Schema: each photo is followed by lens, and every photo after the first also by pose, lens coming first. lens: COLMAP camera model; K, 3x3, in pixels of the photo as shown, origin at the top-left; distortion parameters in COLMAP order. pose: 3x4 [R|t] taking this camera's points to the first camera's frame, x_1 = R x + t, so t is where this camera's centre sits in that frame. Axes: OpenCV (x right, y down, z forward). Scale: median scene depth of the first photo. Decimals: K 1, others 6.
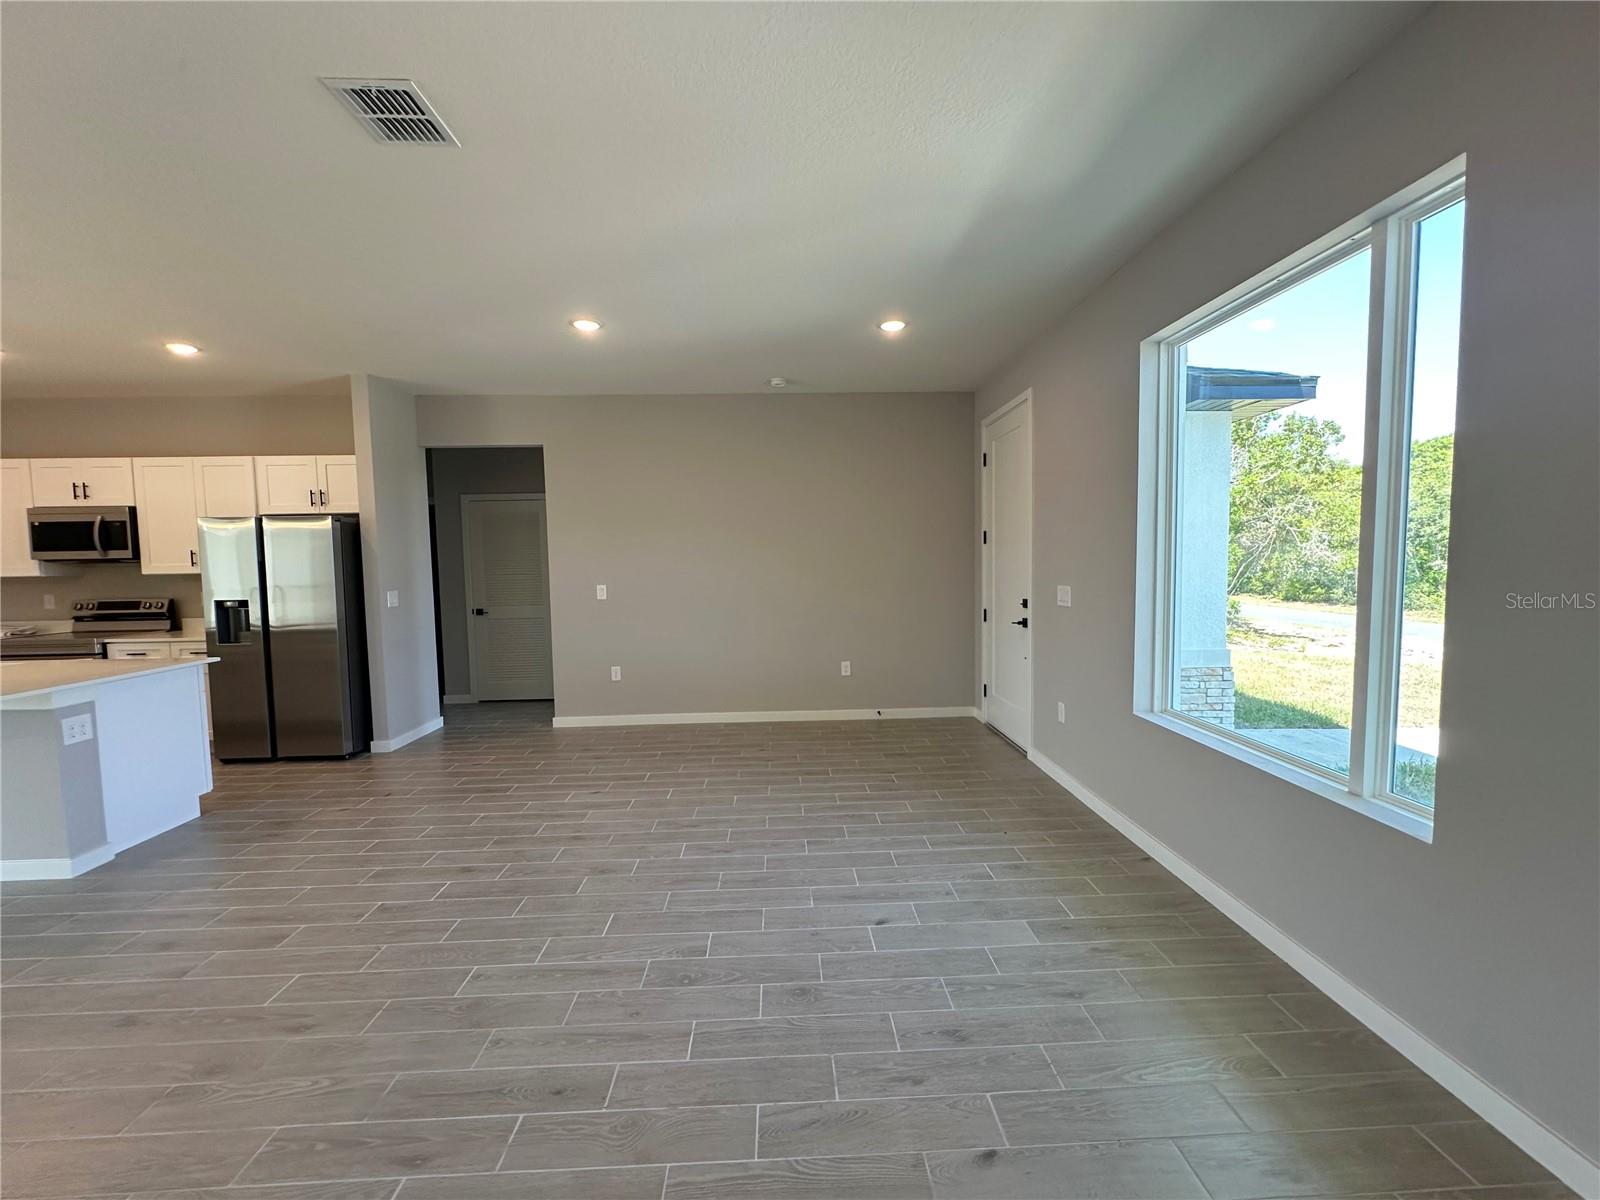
lens RADIAL K [[640.4, 0, 800.9], [0, 640.4, 602.5], [0, 0, 1]] dist [-0.002476, 0.000227]
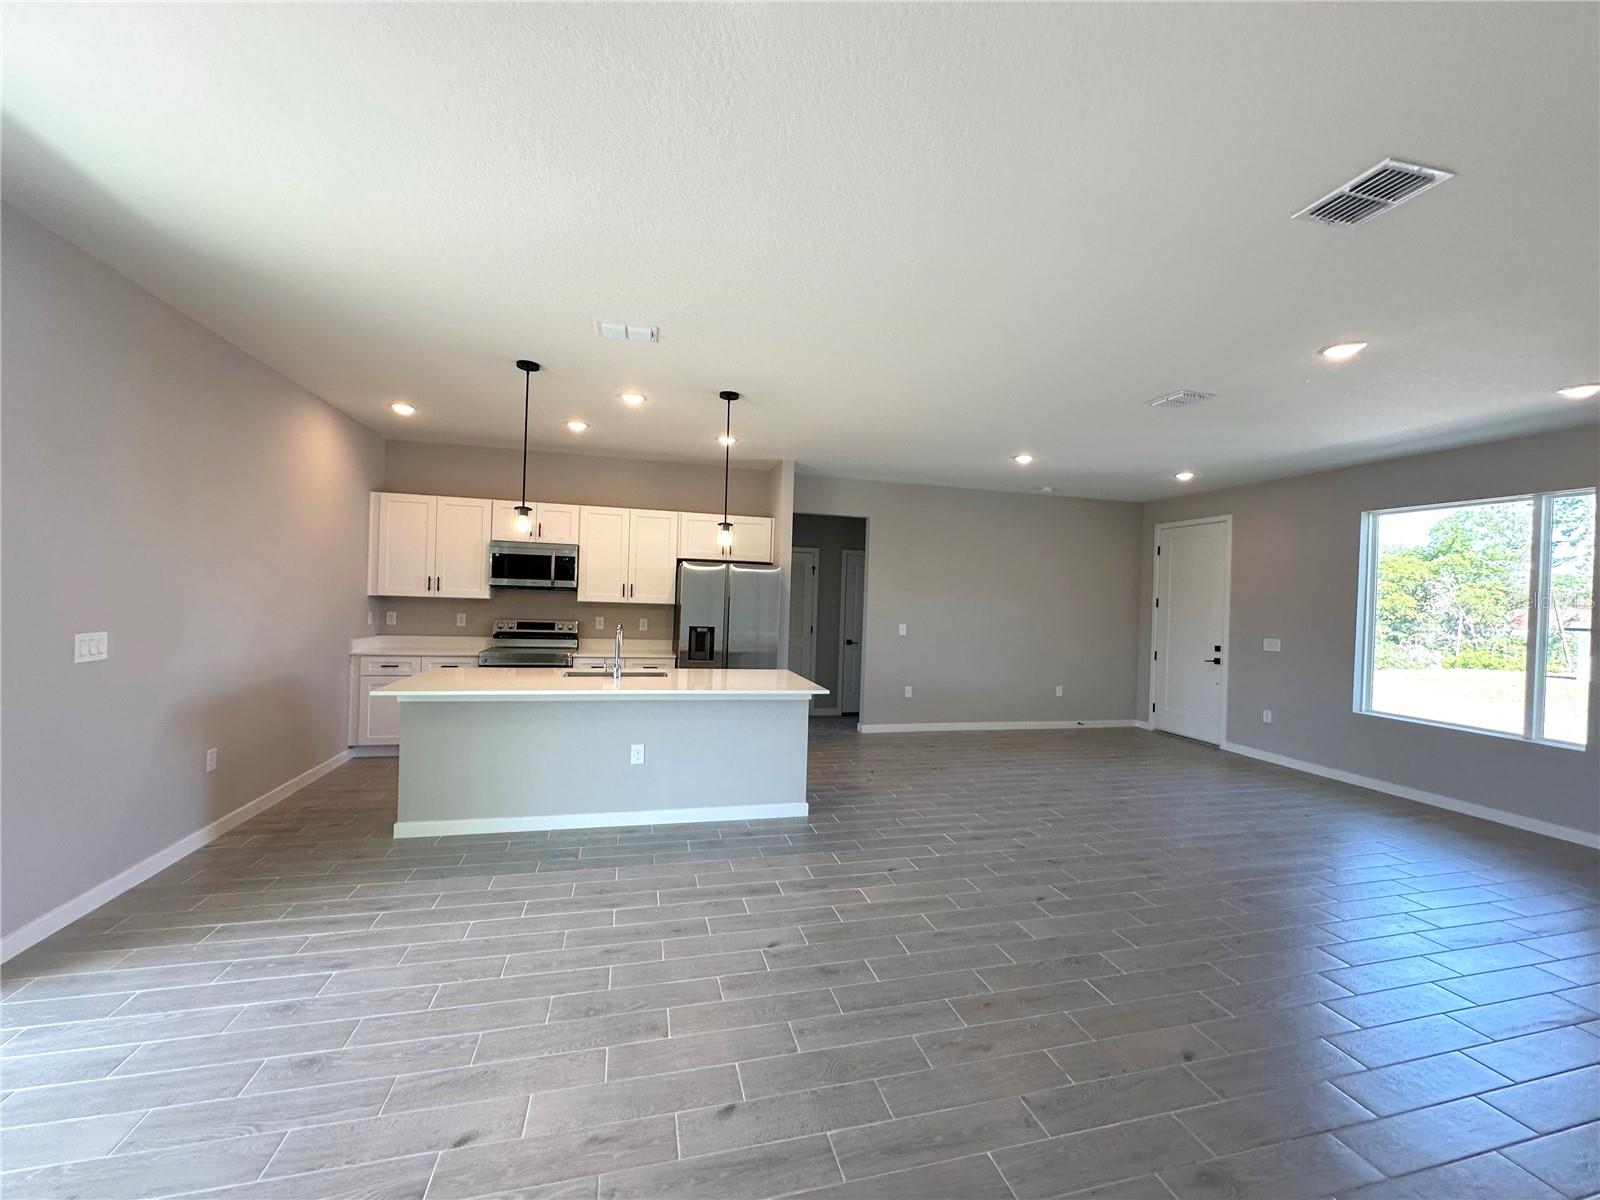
lens RADIAL K [[640.4, 0, 807.6], [0, 640.4, 597.3], [0, 0, 1]] dist [-0.002476, 0.000227]
pose [[0.974678, 0.049113, 0.218155, -1.201946], [-0.033646, 0.996686, -0.074062, 0.032849], [-0.221069, 0.064846, 0.973100, -0.375095]]
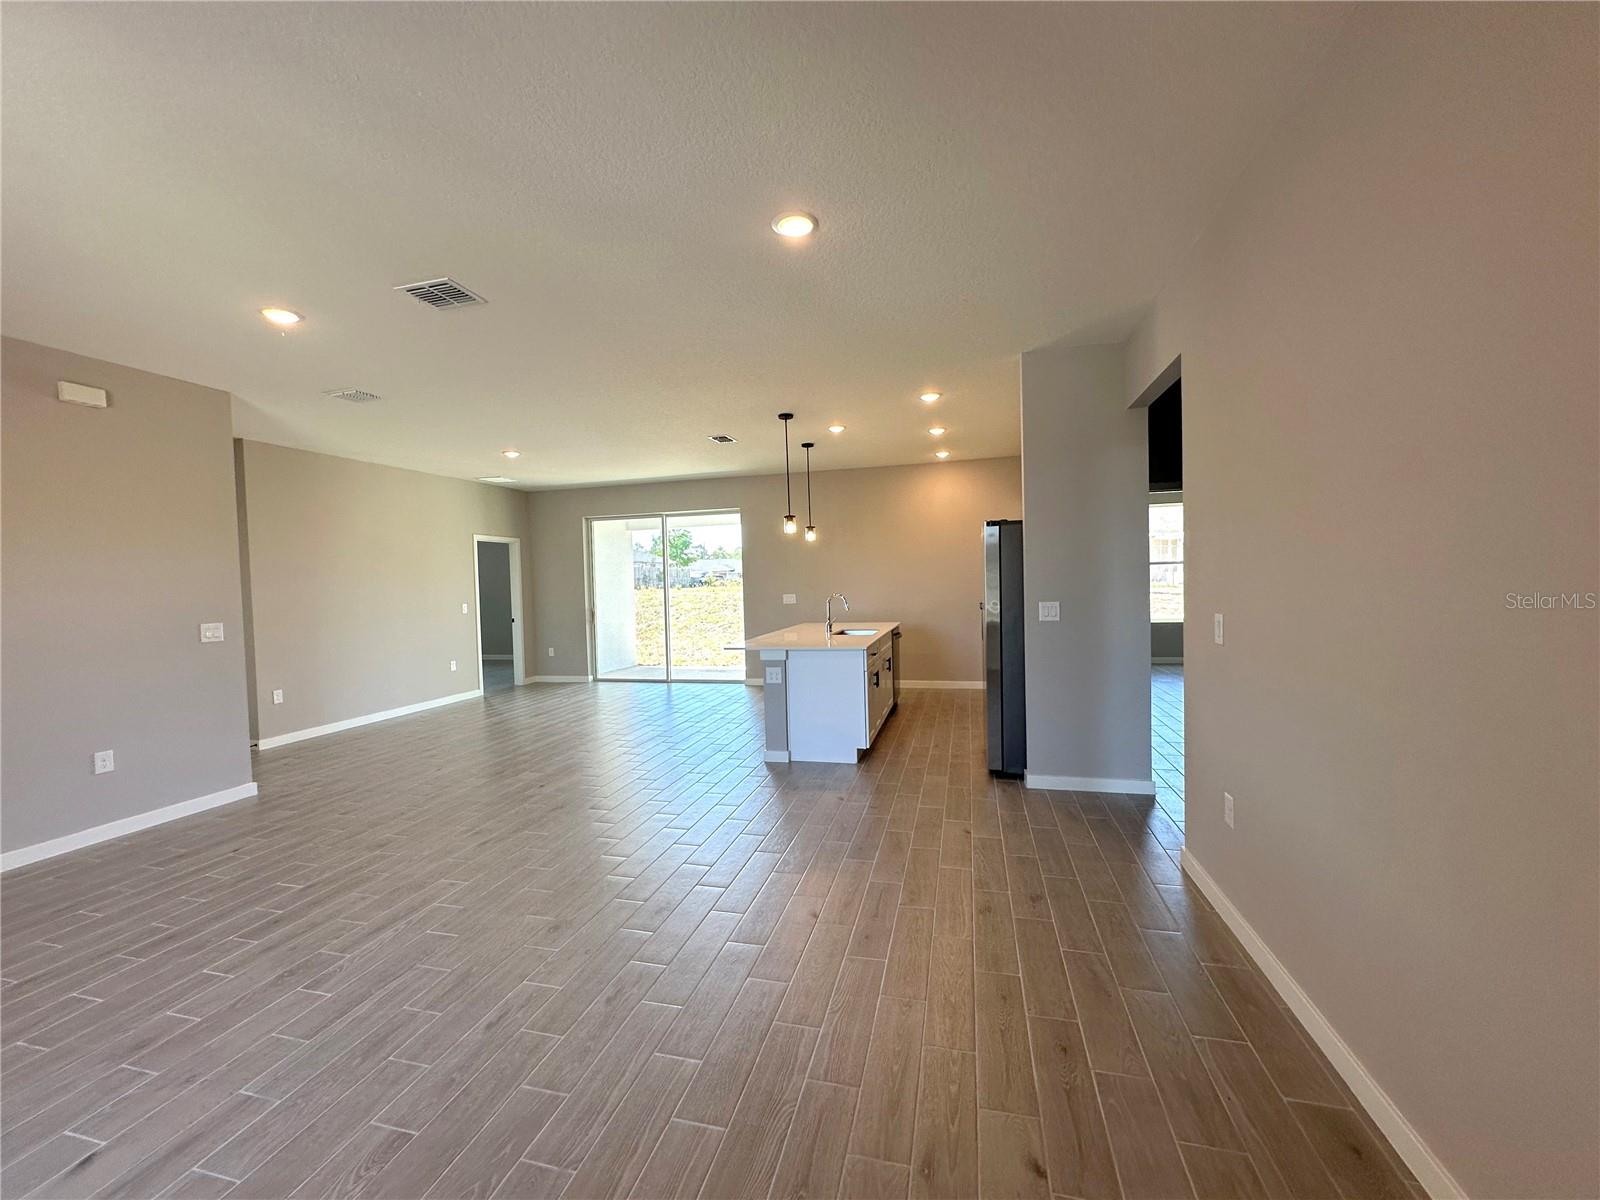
lens RADIAL K [[640.4, 0, 806.5], [0, 640.4, 600.4], [0, 0, 1]] dist [-0.002476, 0.000227]
pose [[-0.288410, 0.054608, -0.955949, 0.341758], [-0.034524, 0.997130, 0.067376, -0.089988], [0.956885, 0.052435, -0.285697, 1.267854]]
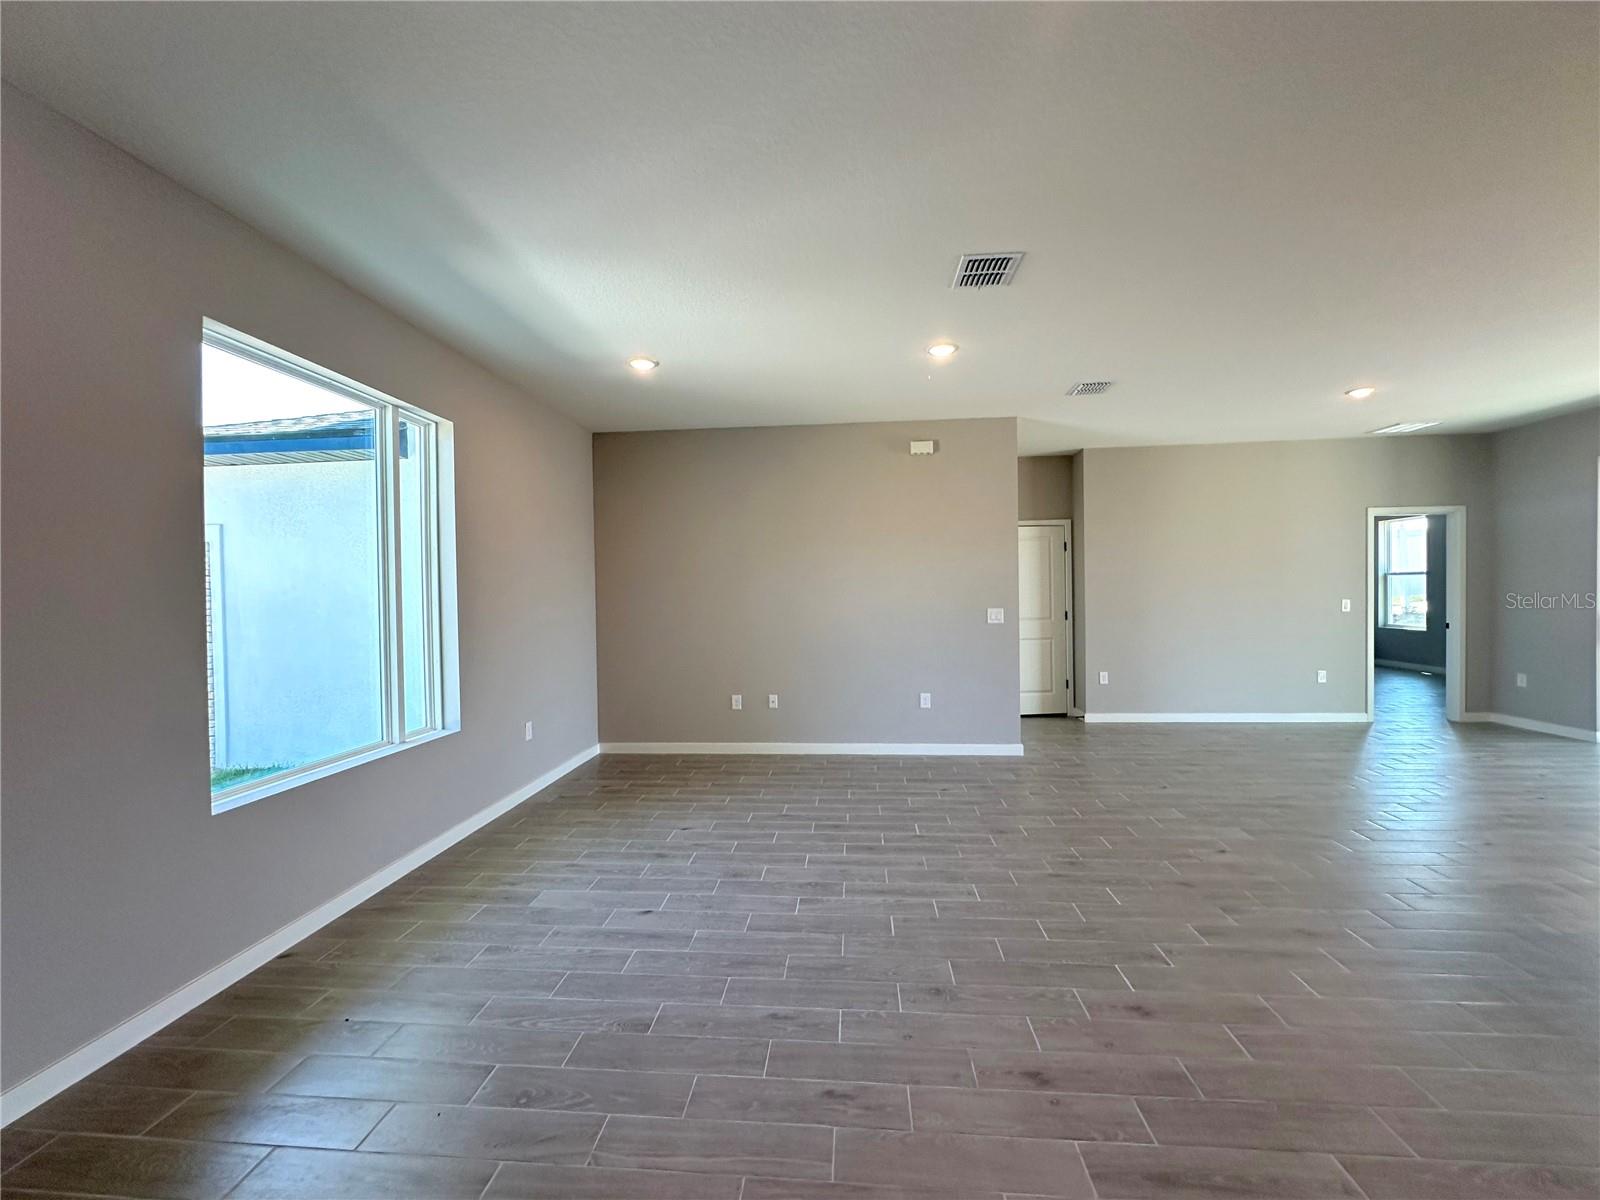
lens RADIAL K [[640.4, 0, 794.3], [0, 640.4, 600.3], [0, 0, 1]] dist [-0.002476, 0.000227]
pose [[-0.990315, 0.030977, 0.135337, -0.206841], [0.042169, 0.995852, 0.080631, -0.087088], [-0.132278, 0.085557, -0.987513, 1.394793]]
